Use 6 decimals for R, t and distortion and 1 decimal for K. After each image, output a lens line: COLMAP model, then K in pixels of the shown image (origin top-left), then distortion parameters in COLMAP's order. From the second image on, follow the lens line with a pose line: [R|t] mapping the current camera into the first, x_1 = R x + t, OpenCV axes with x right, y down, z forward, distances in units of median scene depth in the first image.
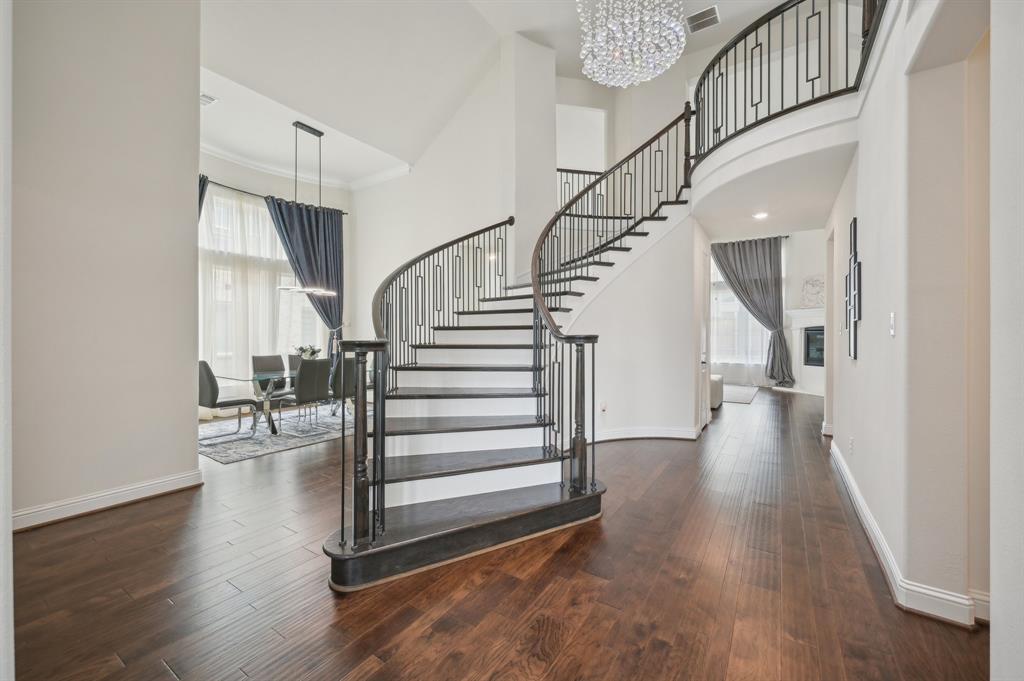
lens RADIAL K [[412.6, 0, 511.6], [0, 412.6, 335.0], [0, 0, 1]] dist [0.000671, -0.000270]
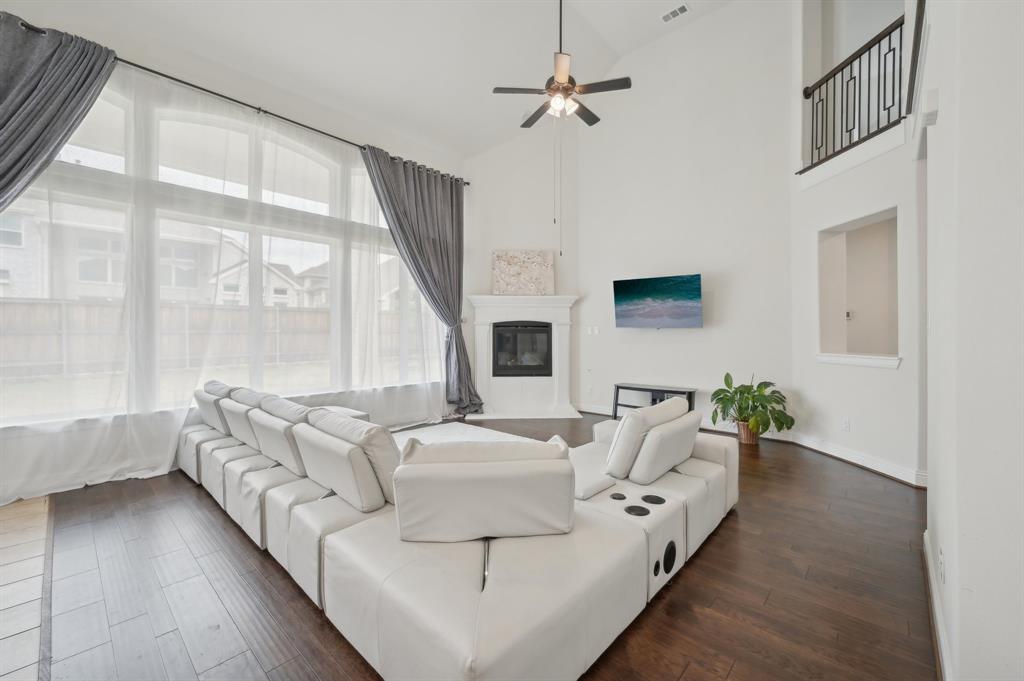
lens RADIAL K [[412.6, 0, 515.7], [0, 412.6, 340.6], [0, 0, 1]] dist [0.000671, -0.000270]
pose [[0.161420, -0.016904, 0.986741, 0.027611], [0.001759, 0.999857, 0.016841, 0.000744], [-0.986884, -0.000983, 0.161427, 0.807854]]
